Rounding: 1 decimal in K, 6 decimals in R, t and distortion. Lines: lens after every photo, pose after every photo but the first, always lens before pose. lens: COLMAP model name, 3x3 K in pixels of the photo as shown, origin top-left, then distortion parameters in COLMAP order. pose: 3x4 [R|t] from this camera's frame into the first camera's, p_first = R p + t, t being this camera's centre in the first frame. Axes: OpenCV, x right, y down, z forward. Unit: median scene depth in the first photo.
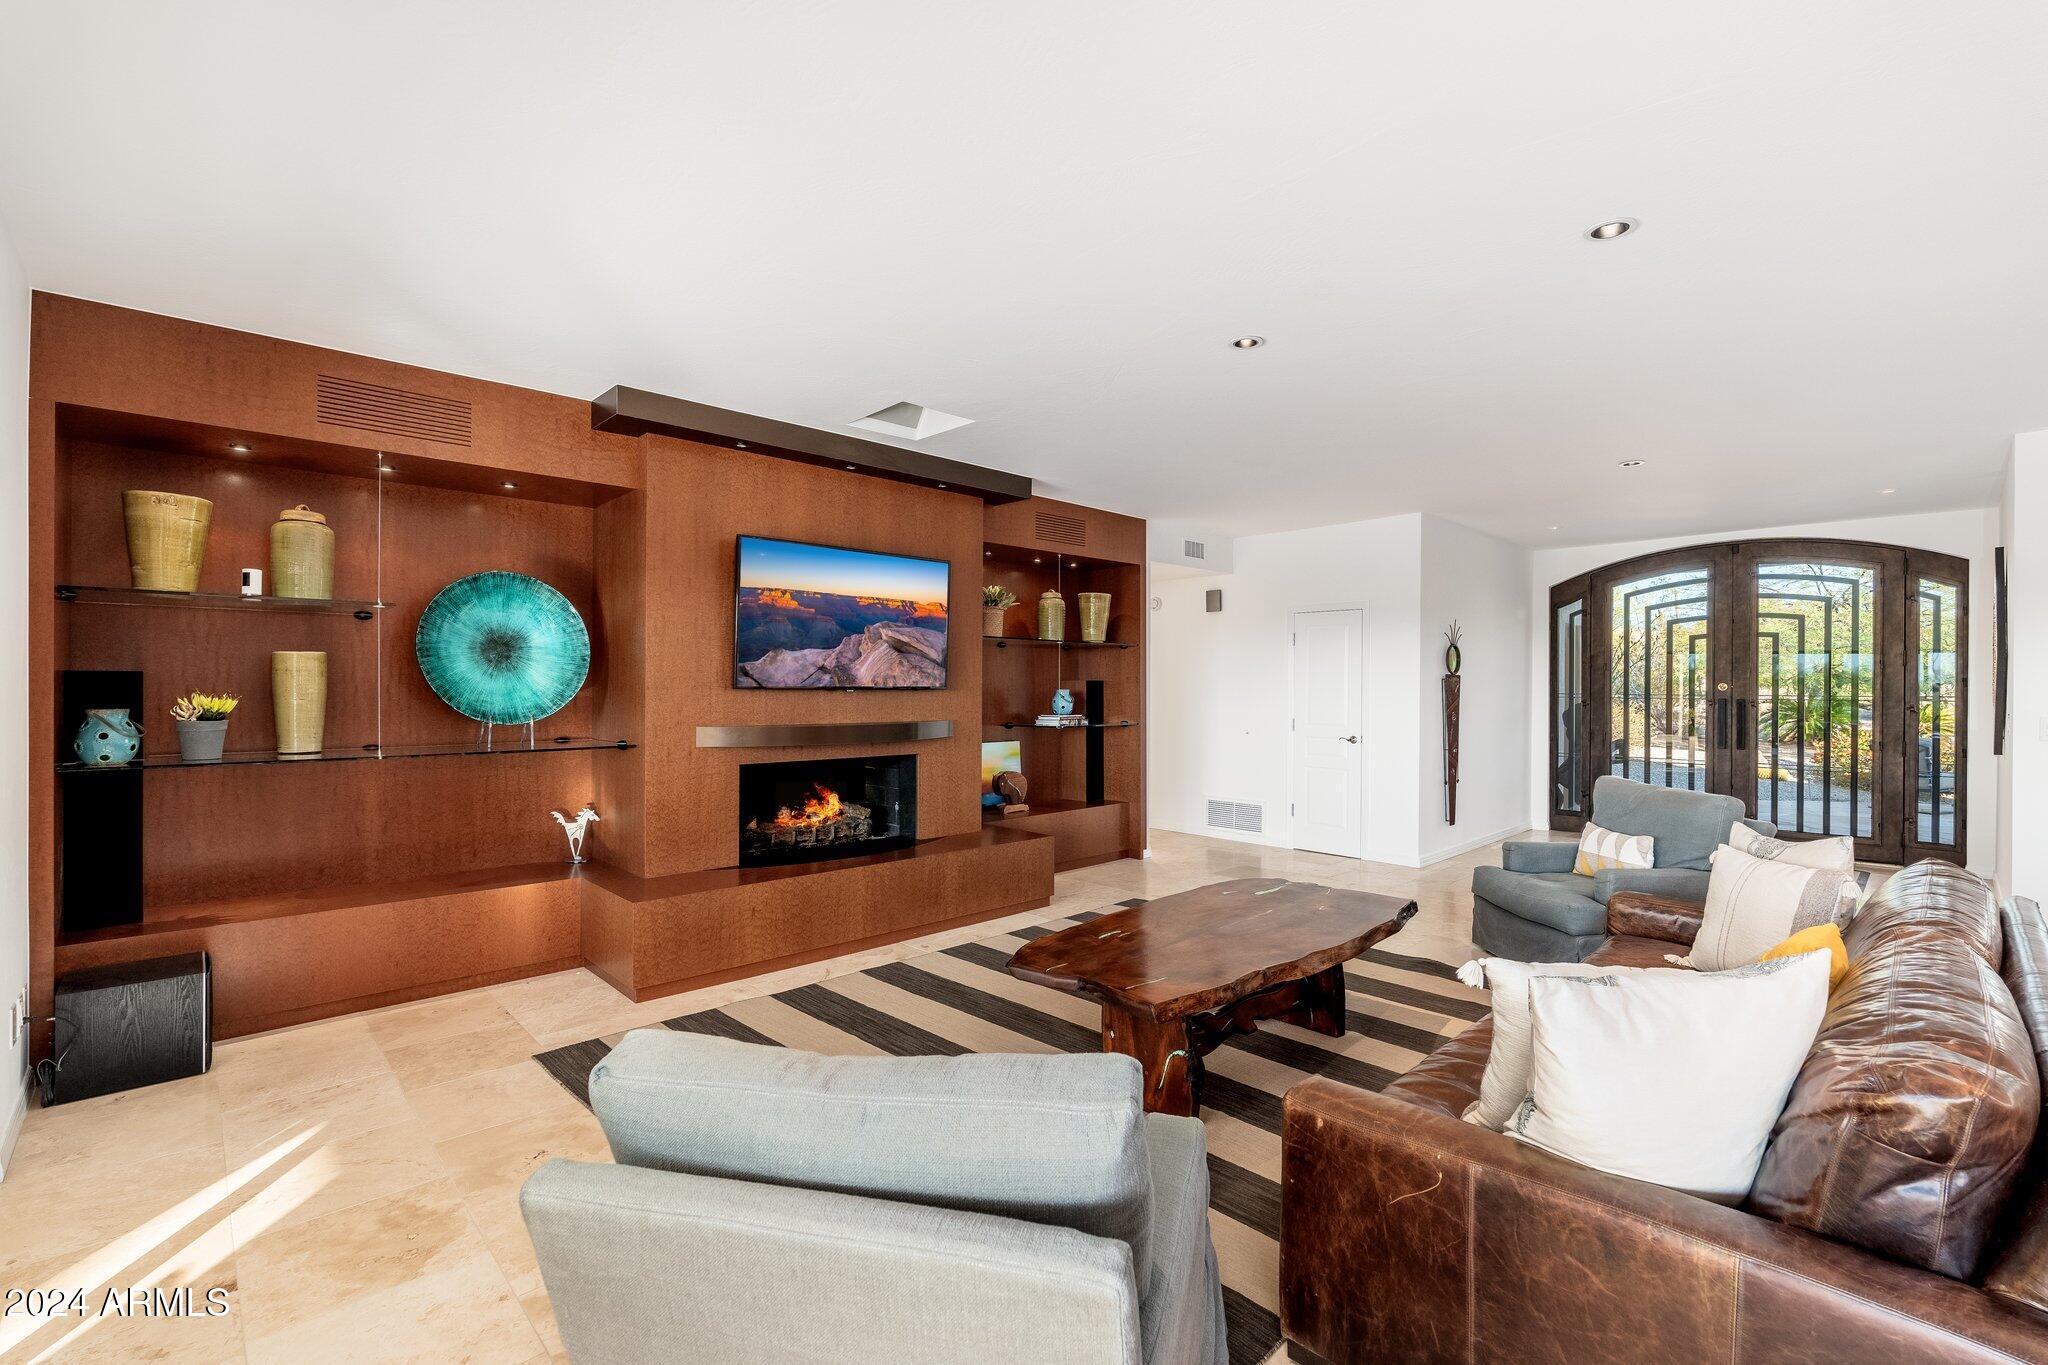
lens RADIAL K [[899.3, 0, 1026.6], [0, 899.3, 691.5], [0, 0, 1]] dist [0.000157, -0.000776]
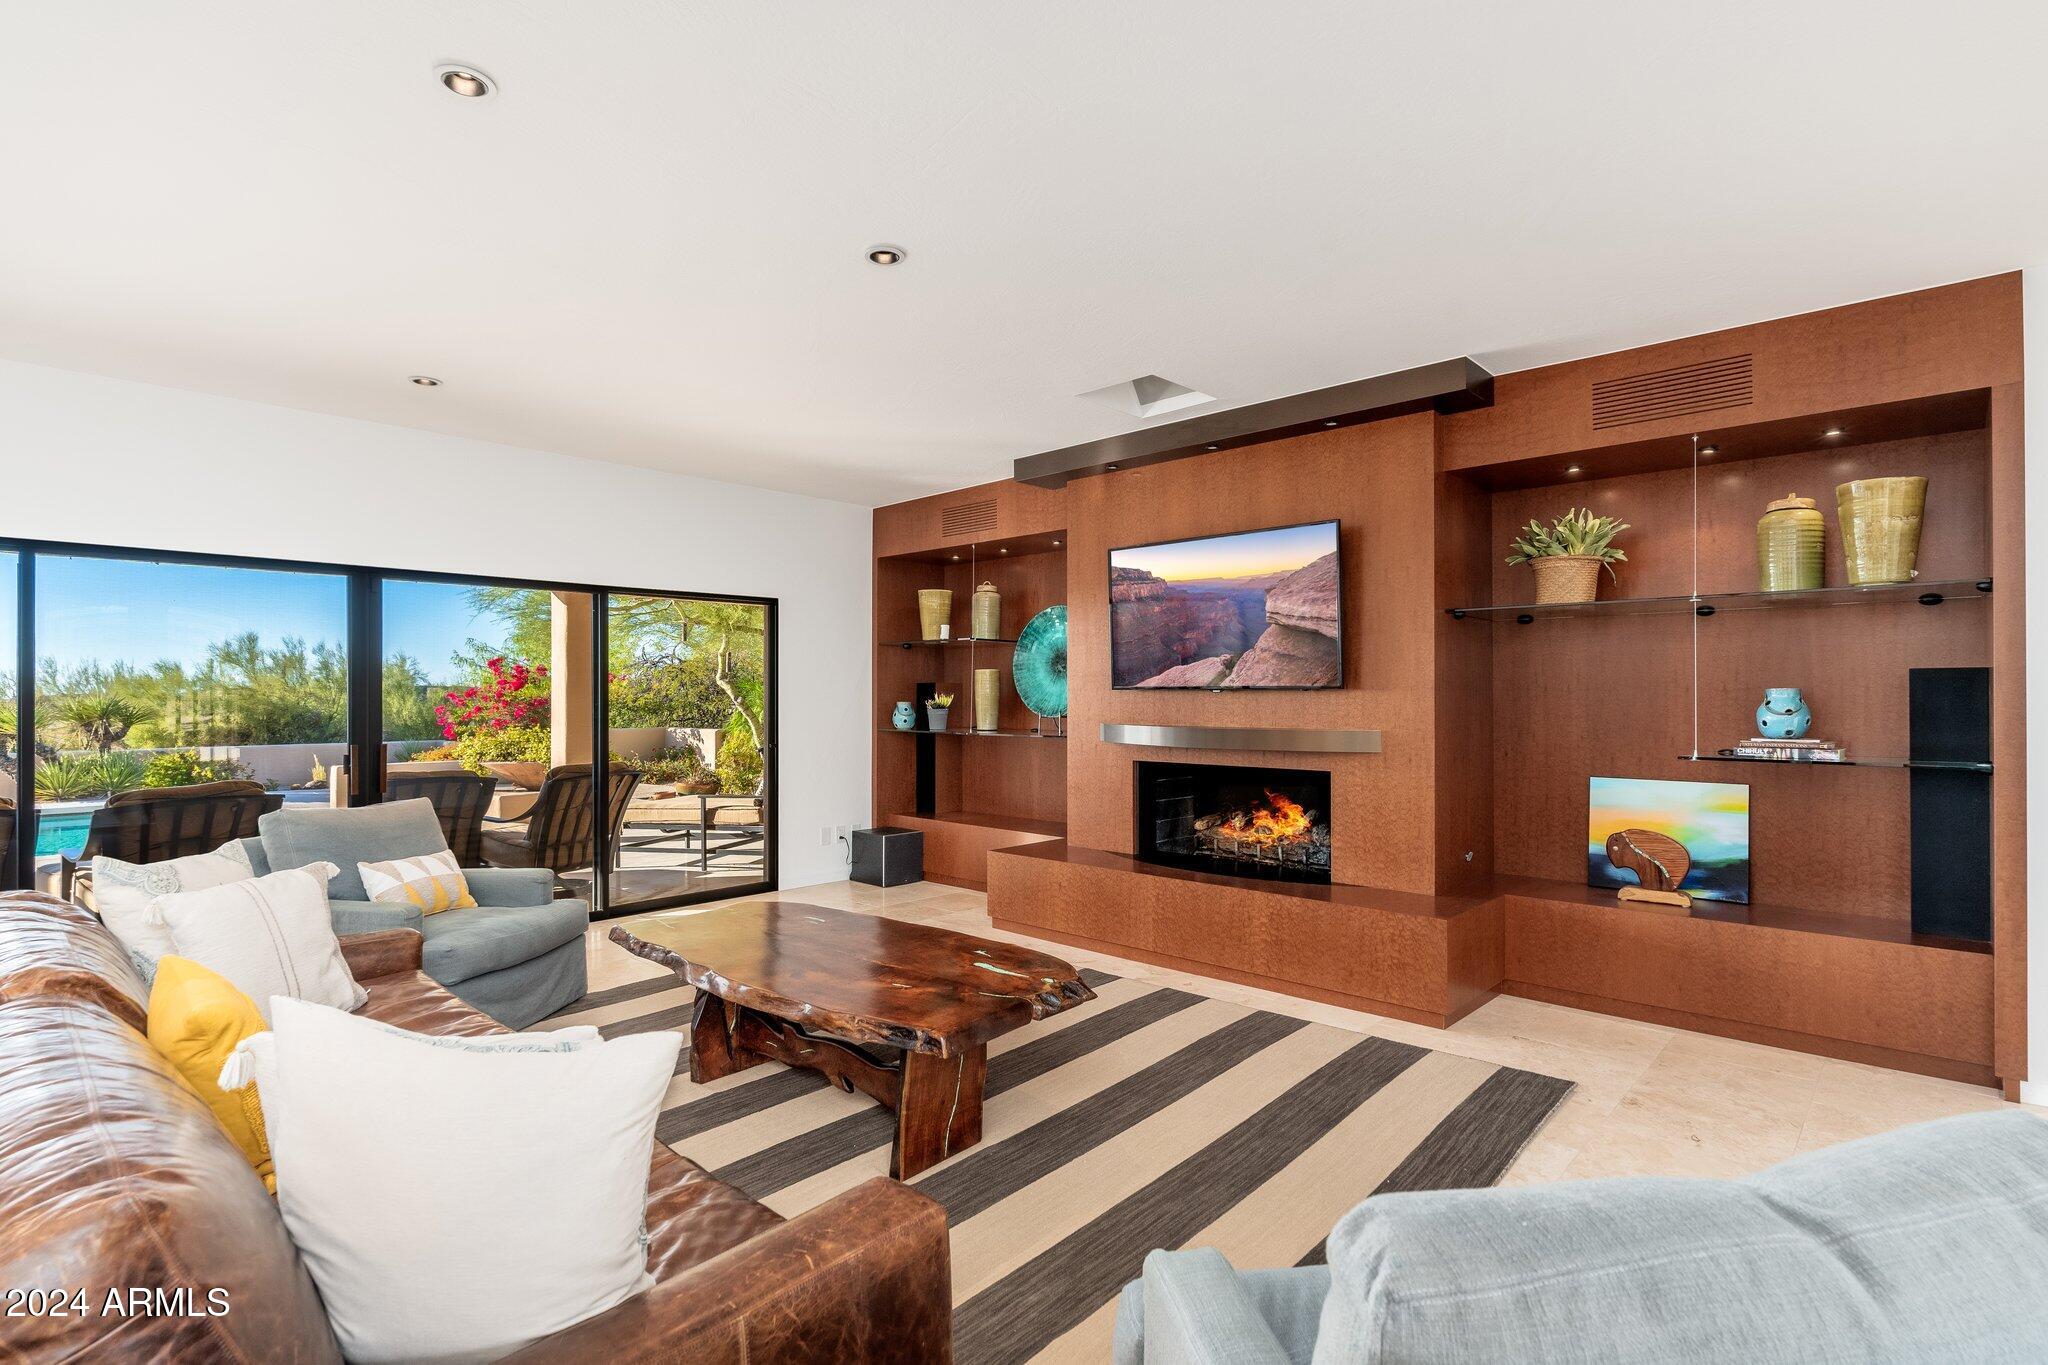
lens RADIAL K [[984.9, 0, 1001.0], [0, 984.9, 688.9], [0, 0, 1]] dist [-0.019874, -0.000951]
pose [[0.039766, -0.005061, -0.999196, 0.614615], [0.000006, 0.999987, -0.005065, 0.000987], [0.999209, 0.000196, 0.039765, 0.574695]]
